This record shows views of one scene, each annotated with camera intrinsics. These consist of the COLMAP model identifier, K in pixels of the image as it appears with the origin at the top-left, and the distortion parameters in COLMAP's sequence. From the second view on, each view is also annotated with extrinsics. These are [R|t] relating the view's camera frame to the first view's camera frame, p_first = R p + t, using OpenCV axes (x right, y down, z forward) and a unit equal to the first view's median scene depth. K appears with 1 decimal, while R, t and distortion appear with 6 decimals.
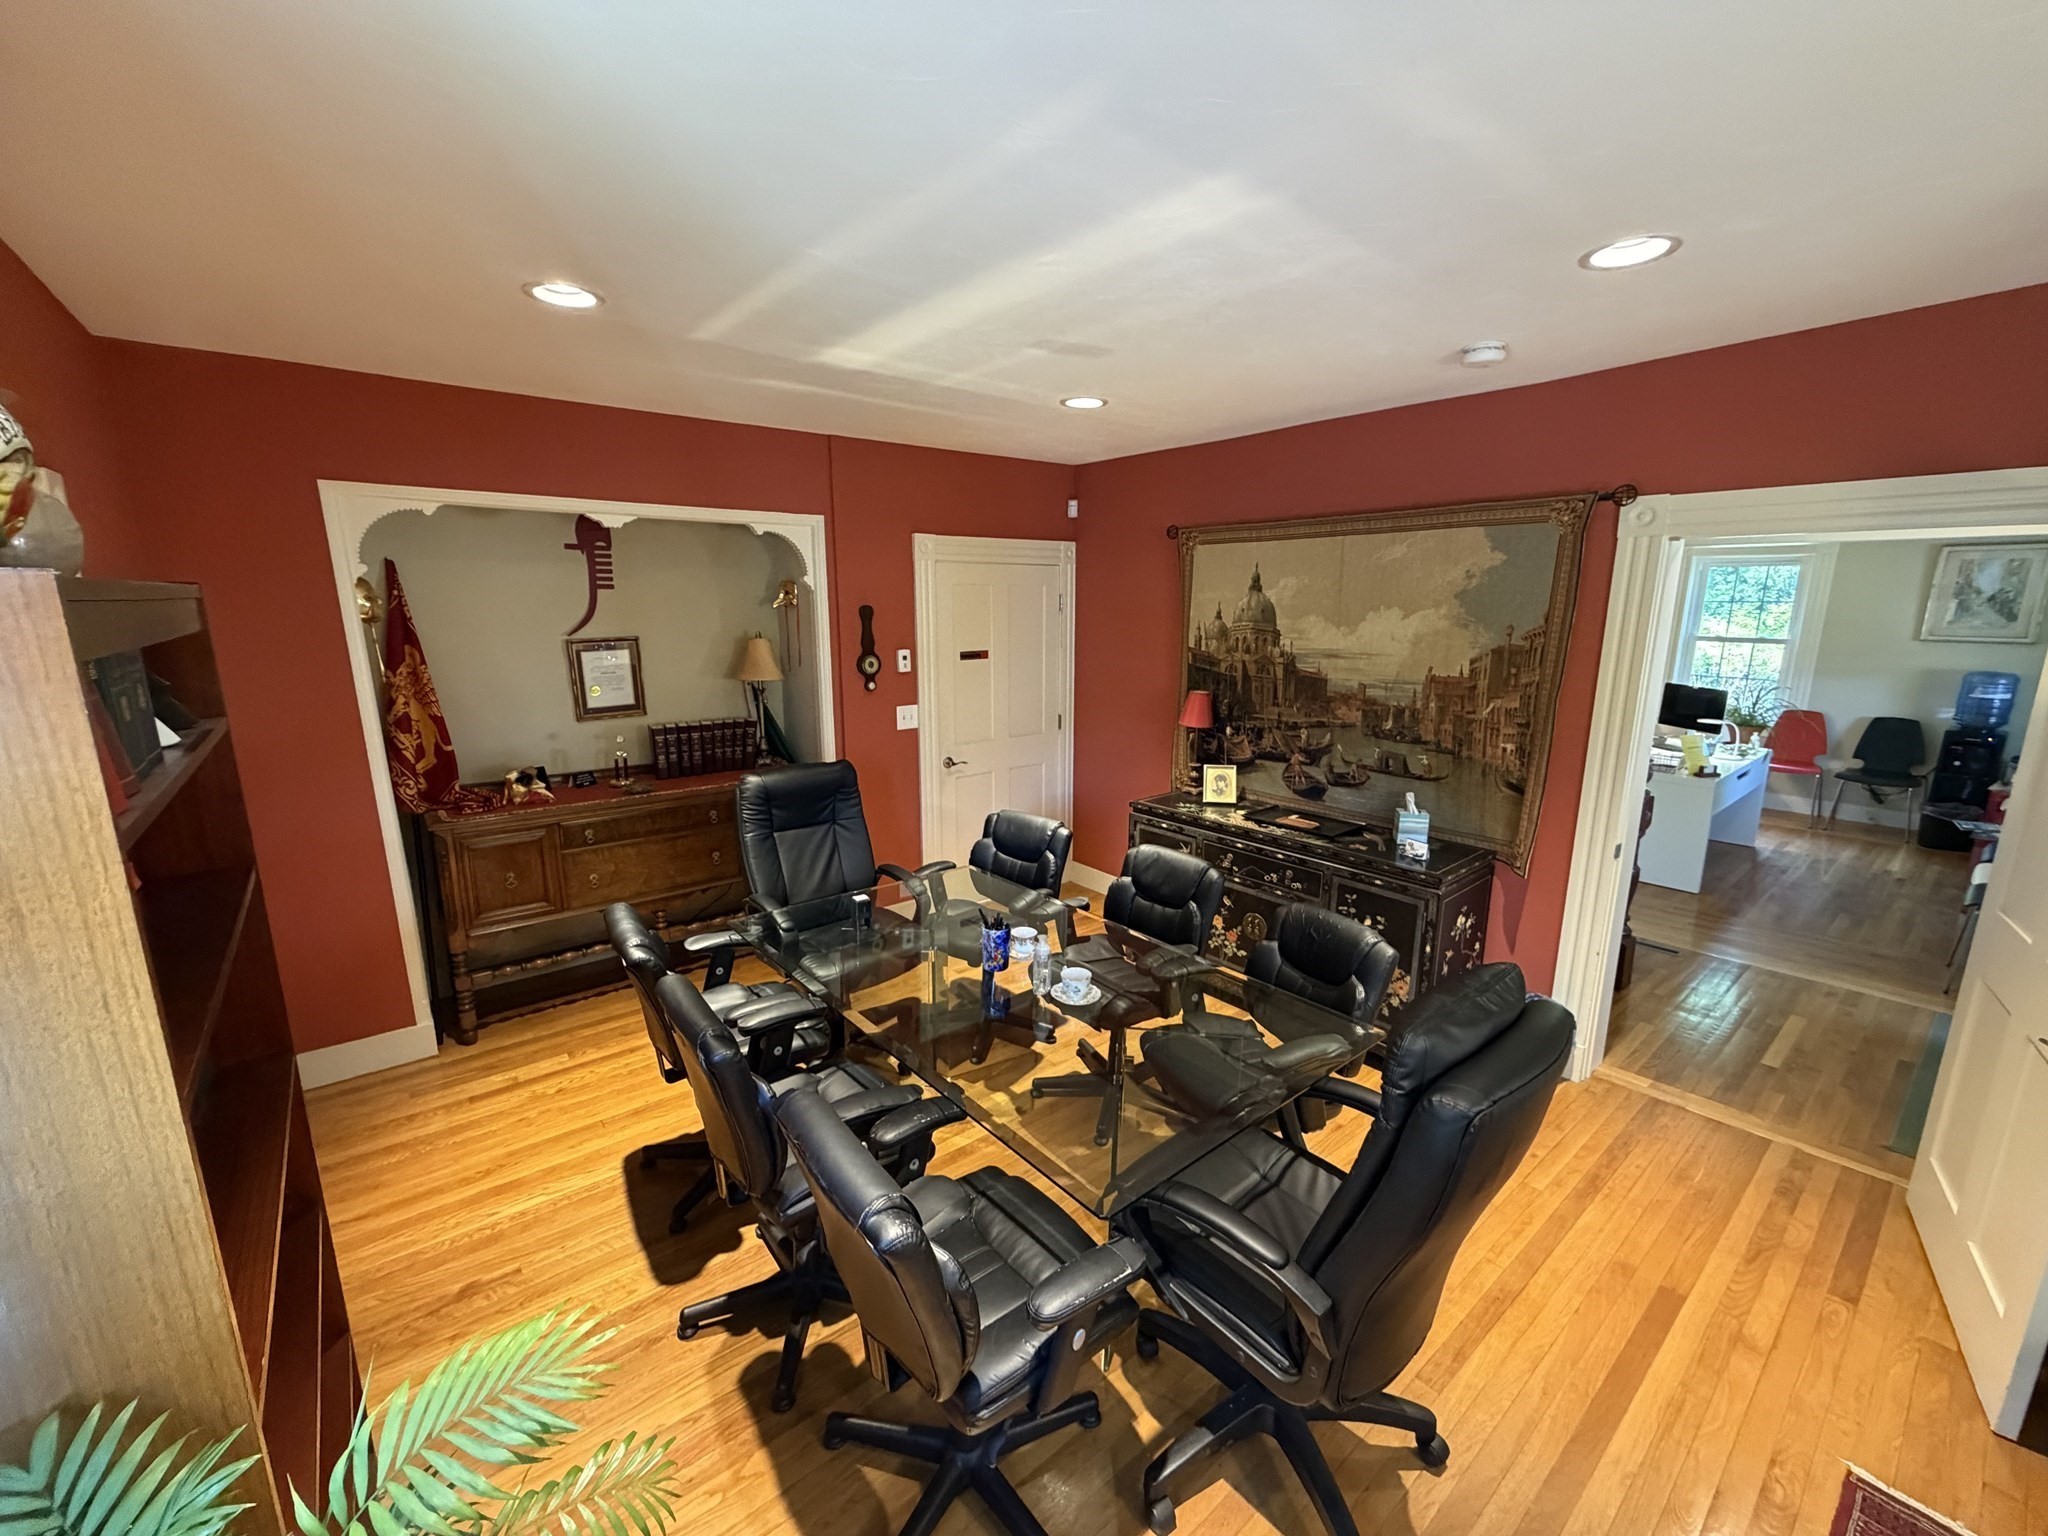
lens RADIAL K [[819.3, 0, 1014.4], [0, 819.3, 766.9], [0, 0, 1]] dist [0.000159, 0.000504]
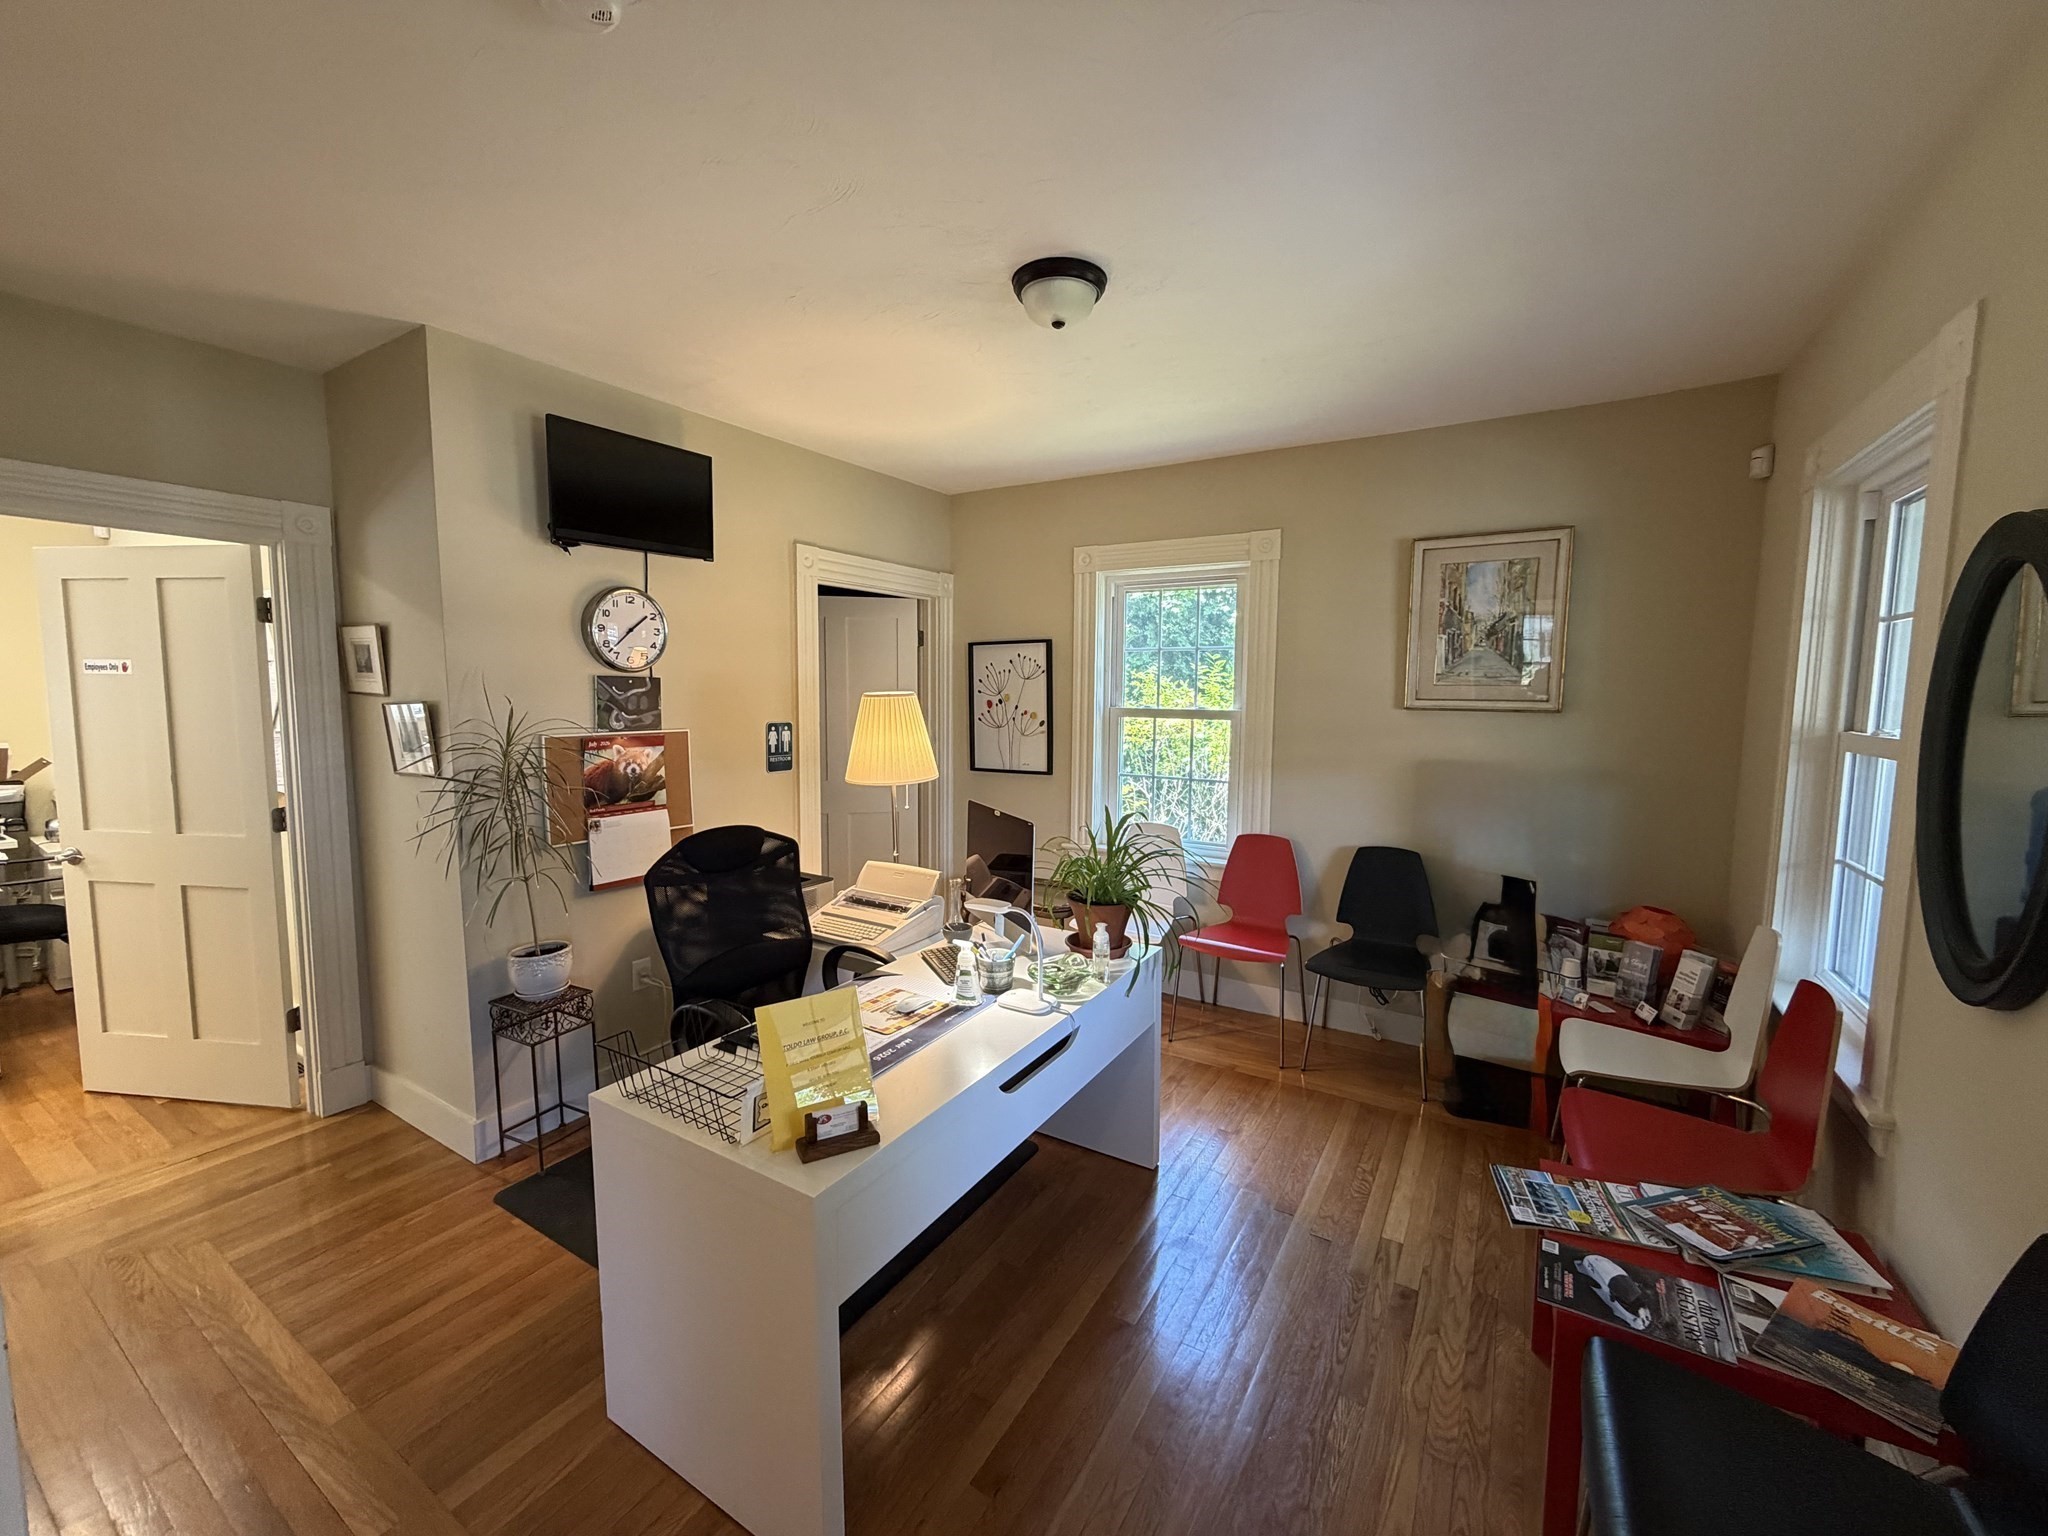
lens RADIAL K [[819.3, 0, 1016.0], [0, 819.3, 772.2], [0, 0, 1]] dist [0.000159, 0.000504]
pose [[0.941495, -0.024188, 0.336159, 0.681841], [0.061327, 0.993065, -0.100308, -0.073076], [-0.331402, 0.115055, 0.936448, 0.583112]]
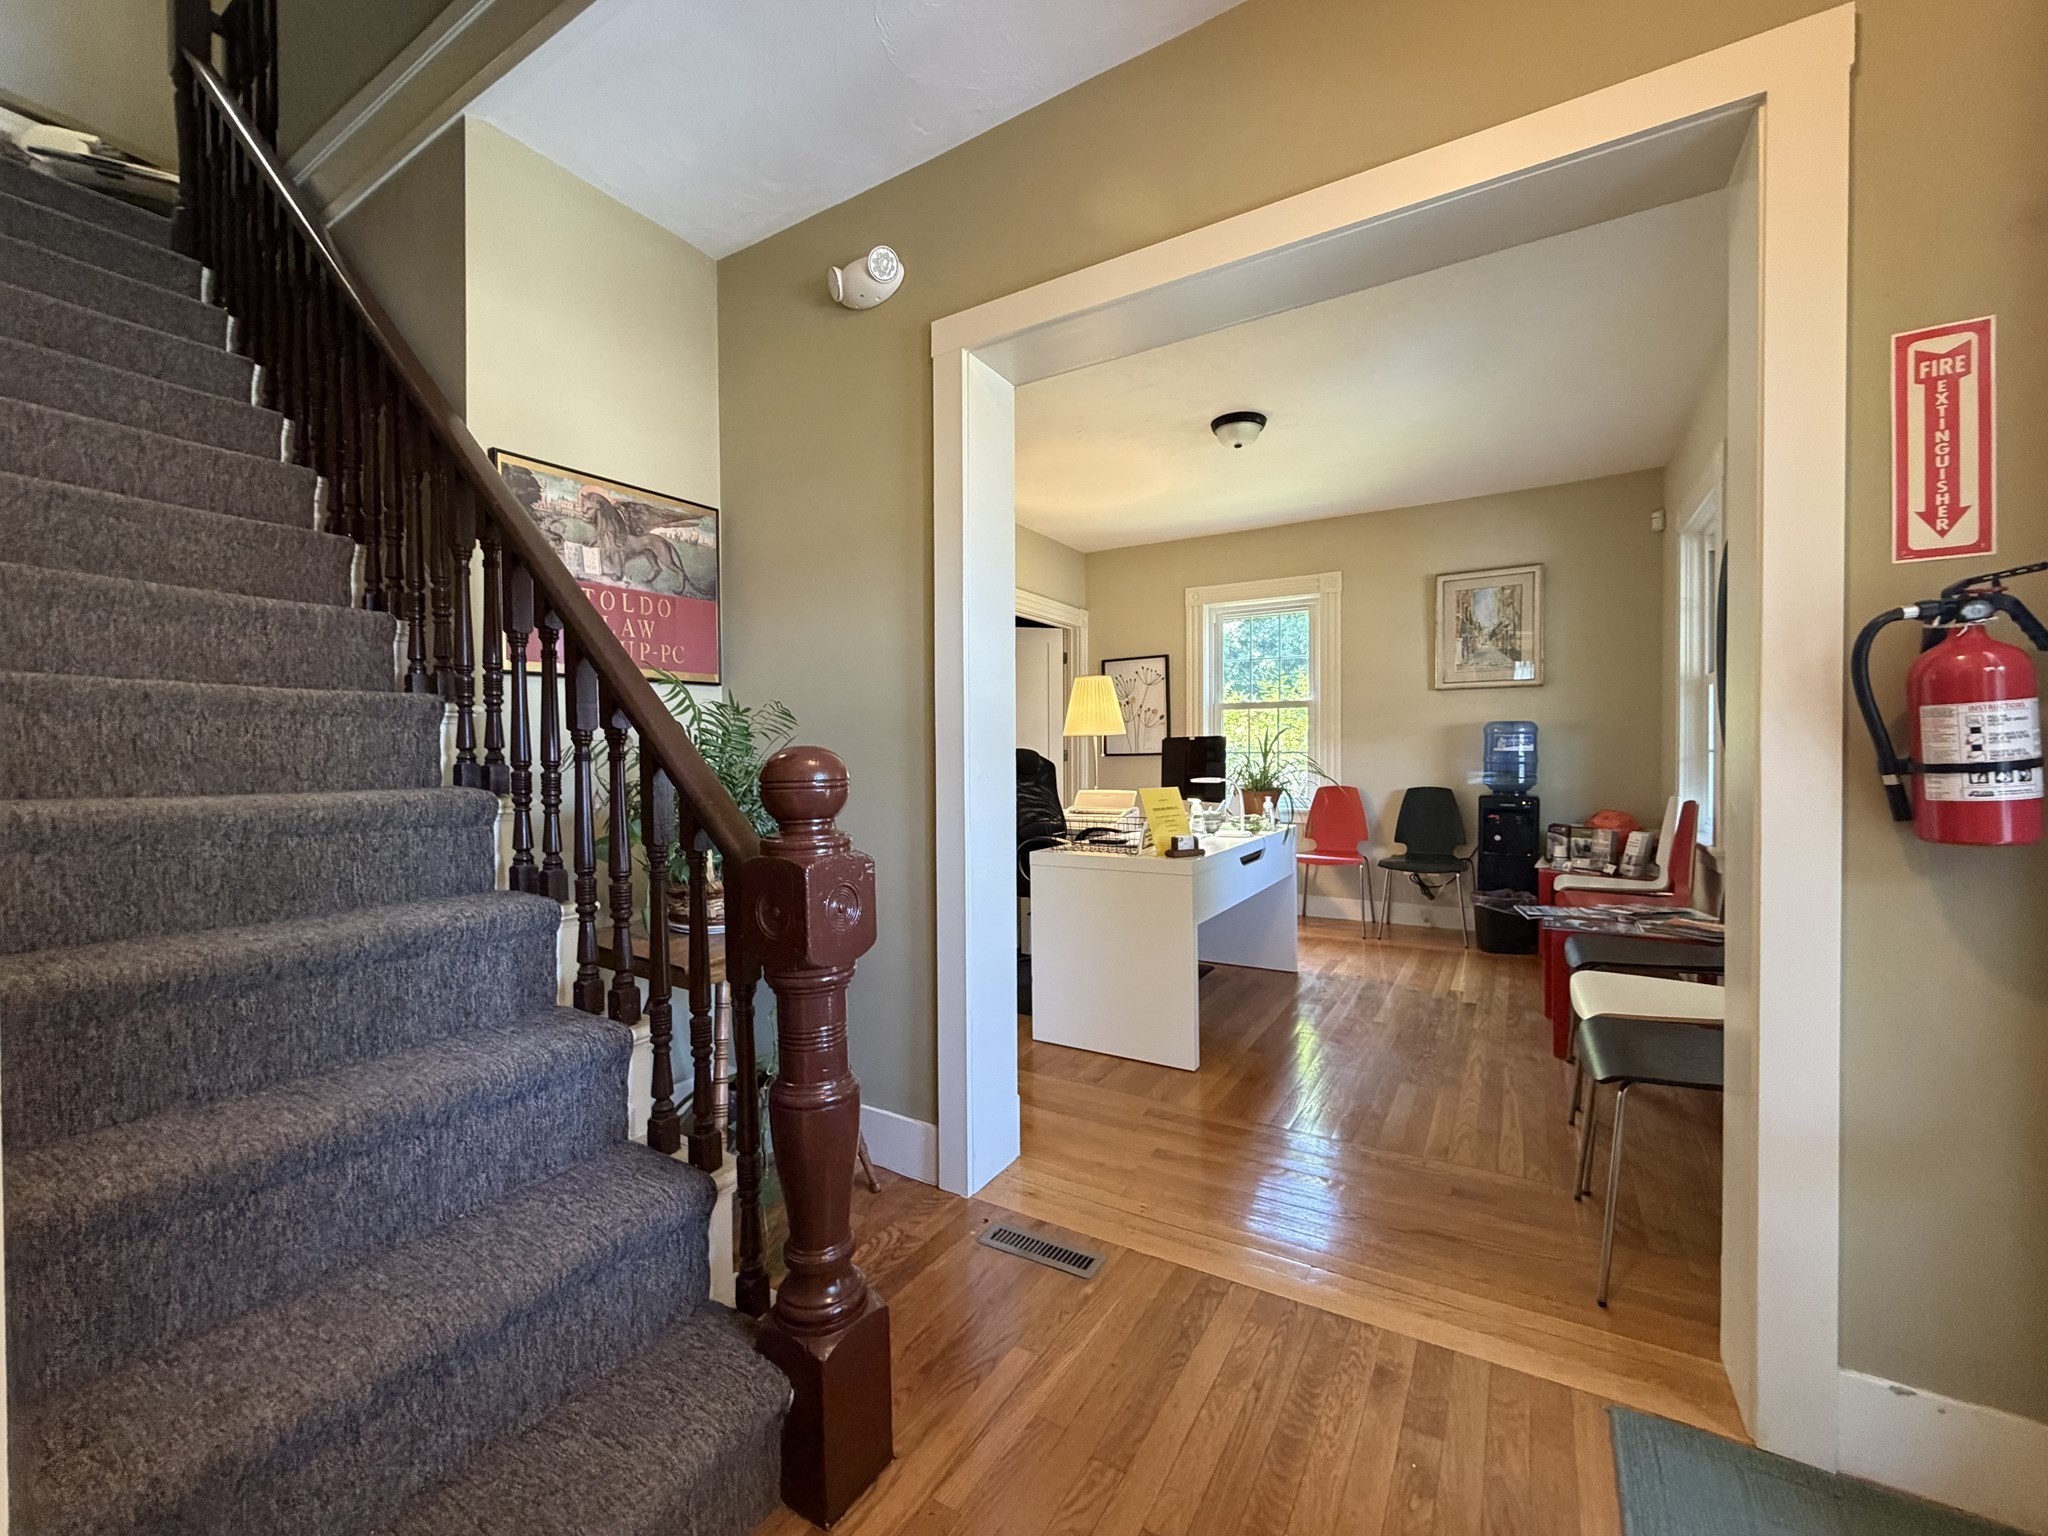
lens RADIAL K [[819.3, 0, 1018.8], [0, 819.3, 772.4], [0, 0, 1]] dist [0.000159, 0.000504]
pose [[0.940002, -0.007439, 0.341087, 0.455125], [0.073697, 0.980586, -0.181713, 0.041789], [-0.333114, 0.195948, 0.922301, 0.419630]]
